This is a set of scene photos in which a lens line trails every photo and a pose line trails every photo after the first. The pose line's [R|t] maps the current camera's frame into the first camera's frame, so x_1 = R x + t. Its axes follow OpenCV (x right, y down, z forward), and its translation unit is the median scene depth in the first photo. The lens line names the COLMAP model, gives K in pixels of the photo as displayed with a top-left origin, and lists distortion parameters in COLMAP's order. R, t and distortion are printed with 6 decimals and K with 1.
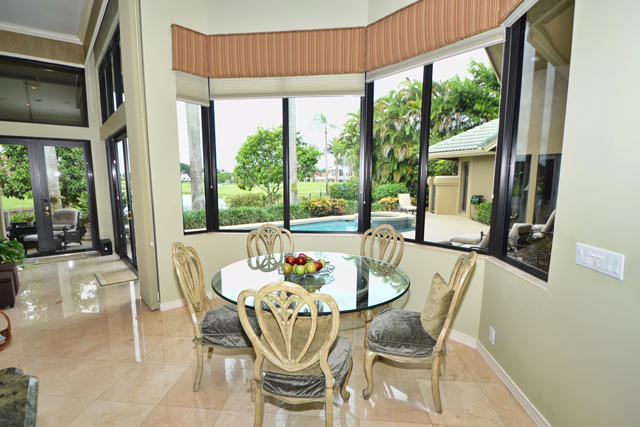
lens RADIAL K [[307.0, 0, 321.4], [0, 307.0, 219.4], [0, 0, 1]] dist [-0.025941, -0.001885]
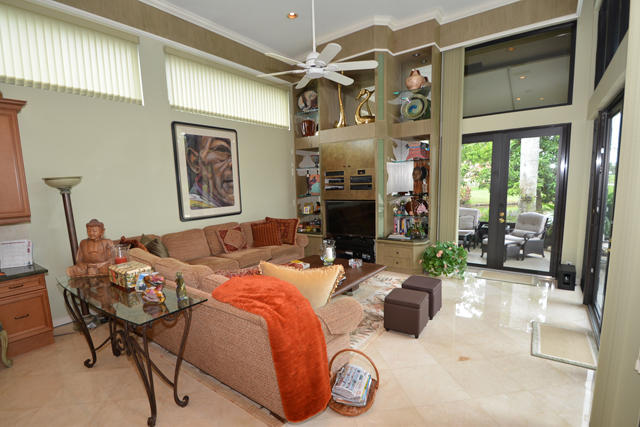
lens RADIAL K [[307.0, 0, 320.4], [0, 307.0, 220.2], [0, 0, 1]] dist [-0.025941, -0.001885]
pose [[0.199170, 0.126687, -0.971742, -0.171705], [-0.102927, 0.988828, 0.107818, -0.052266], [0.974545, 0.078544, 0.209984, 0.296383]]
